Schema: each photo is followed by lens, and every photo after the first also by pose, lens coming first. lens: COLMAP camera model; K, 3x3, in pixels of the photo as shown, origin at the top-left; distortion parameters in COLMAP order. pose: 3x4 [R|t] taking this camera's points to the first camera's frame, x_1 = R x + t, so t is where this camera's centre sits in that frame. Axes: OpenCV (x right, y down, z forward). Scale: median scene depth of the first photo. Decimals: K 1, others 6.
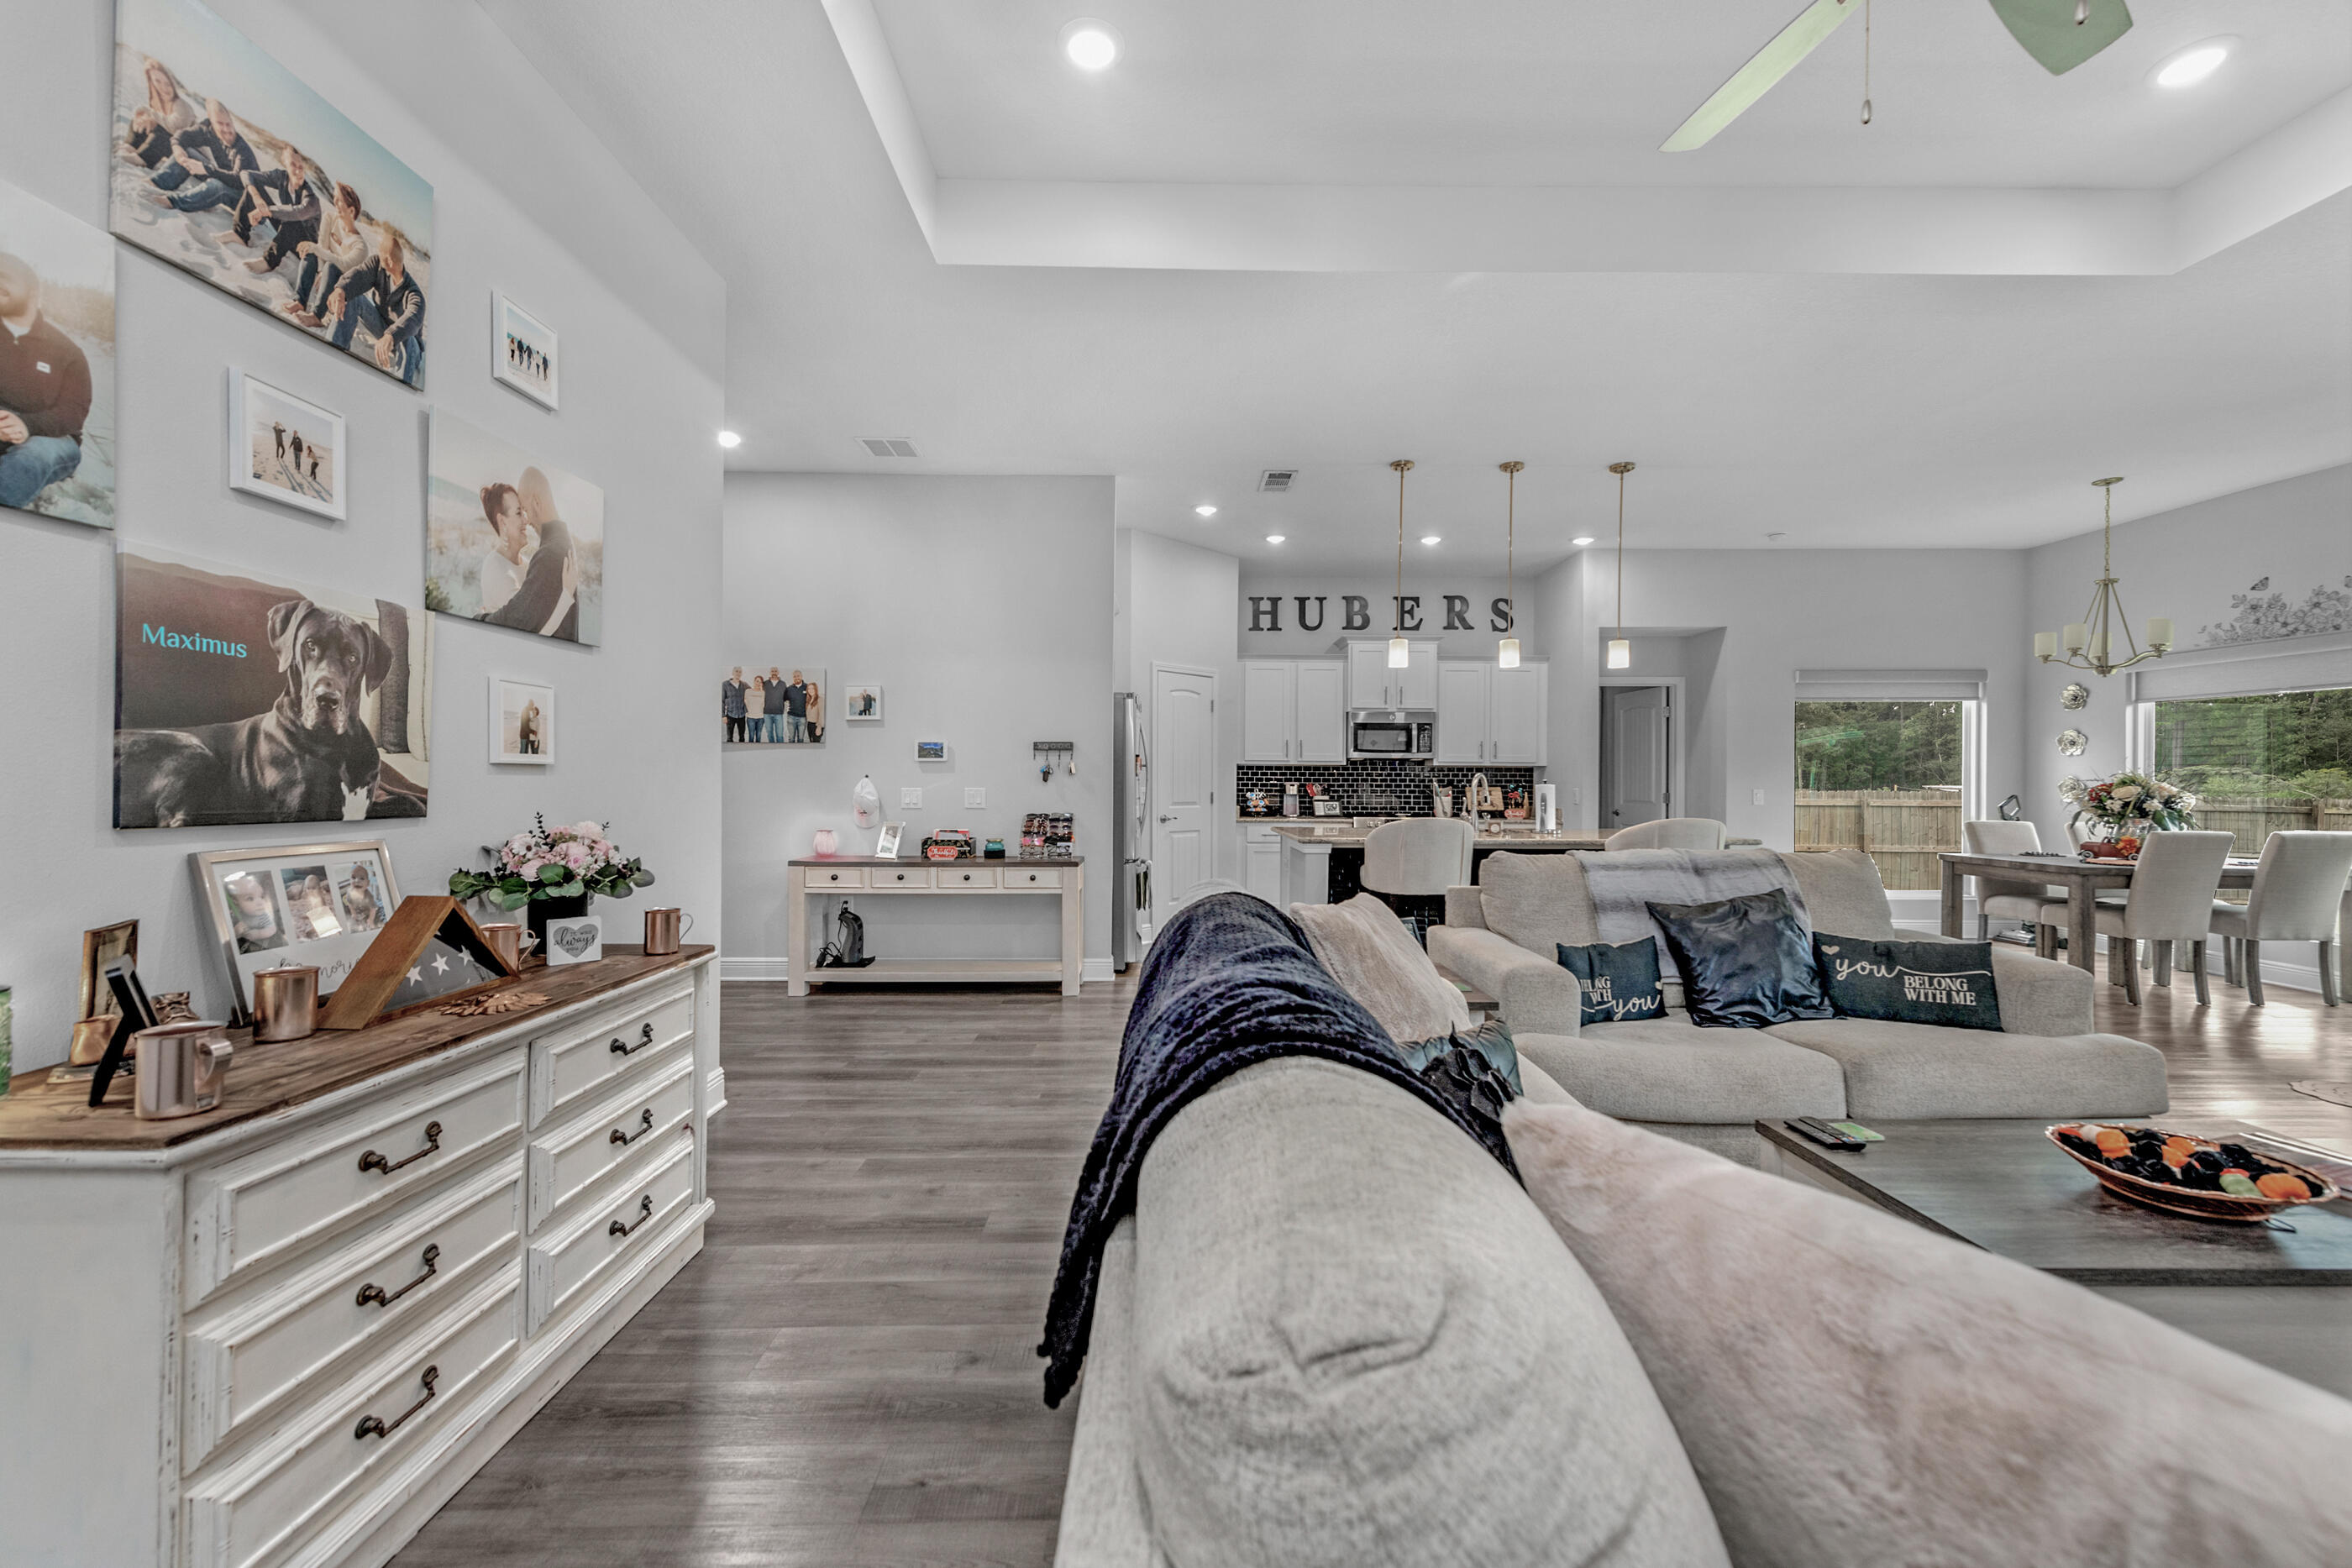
lens RADIAL K [[918.4, 0, 1151.2], [0, 918.4, 769.9], [0, 0, 1]] dist [0.016355, -0.004218]
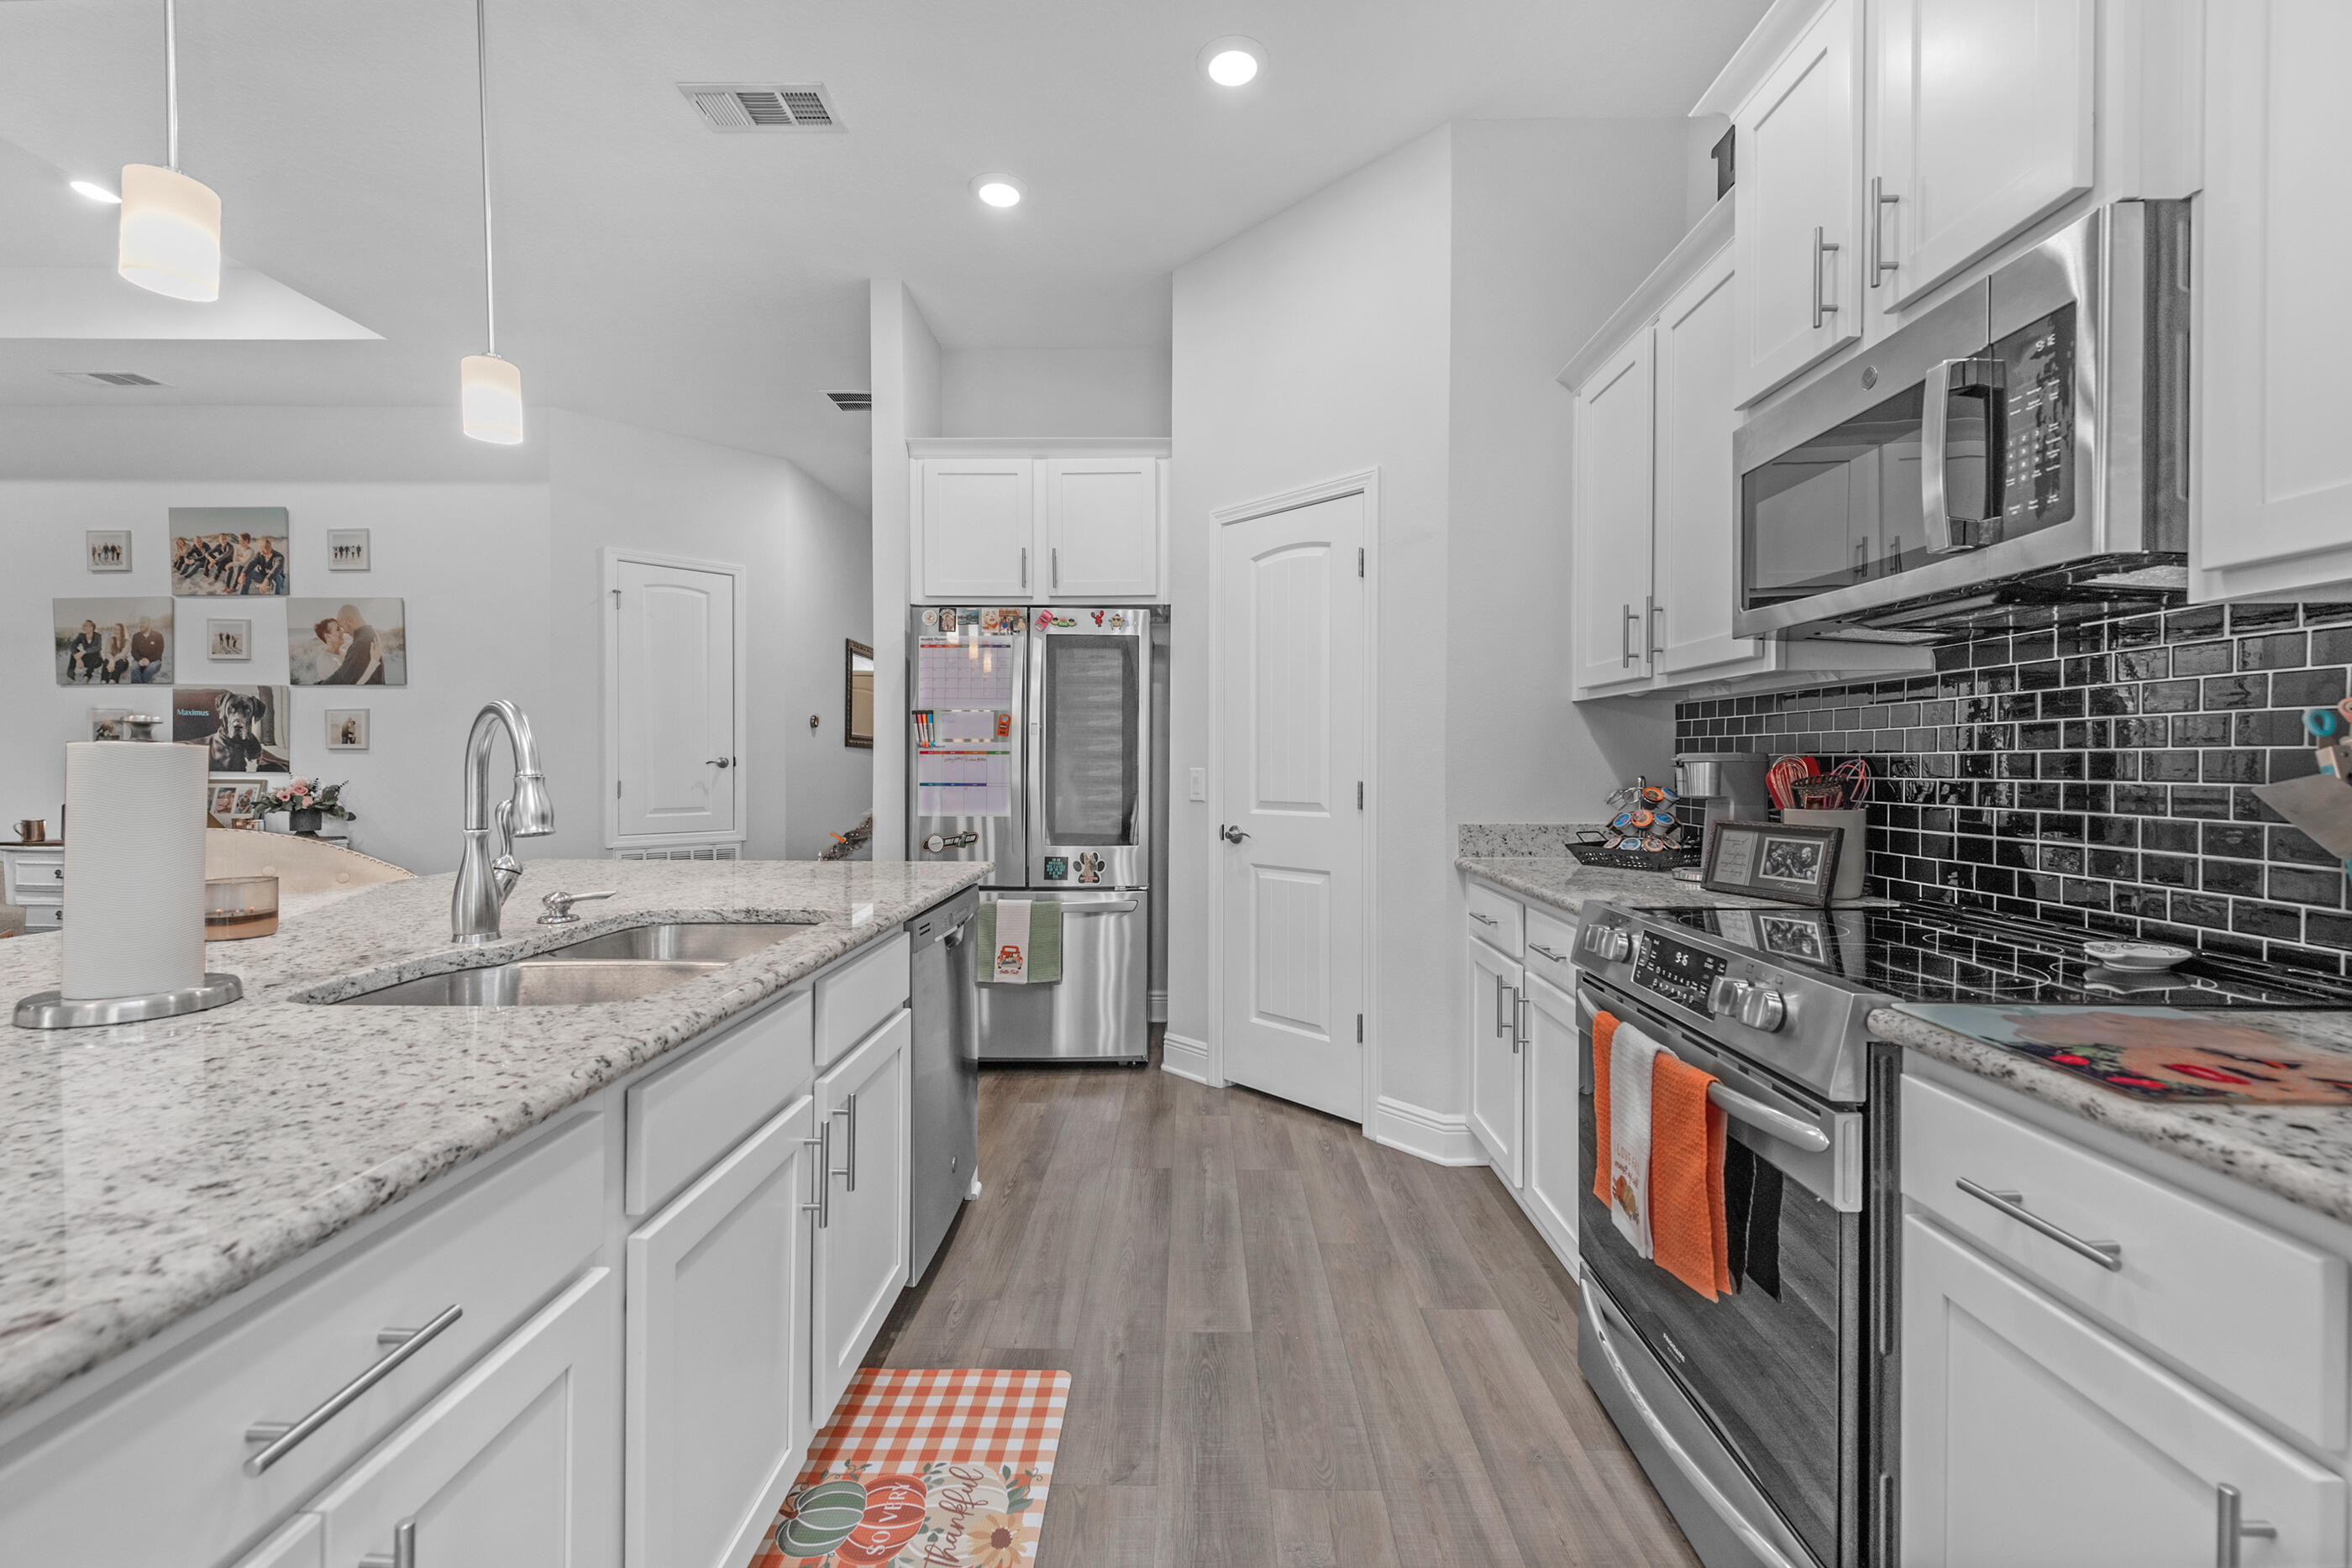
lens RADIAL K [[950.4, 0, 1191.8], [0, 950.4, 768.7], [0, 0, 1]] dist [0.017329, -0.006204]
pose [[0.006392, -0.000471, -0.999979, 0.671501], [0.009200, 0.999958, -0.000413, 0.025559], [0.999937, -0.009197, 0.006396, 1.300490]]
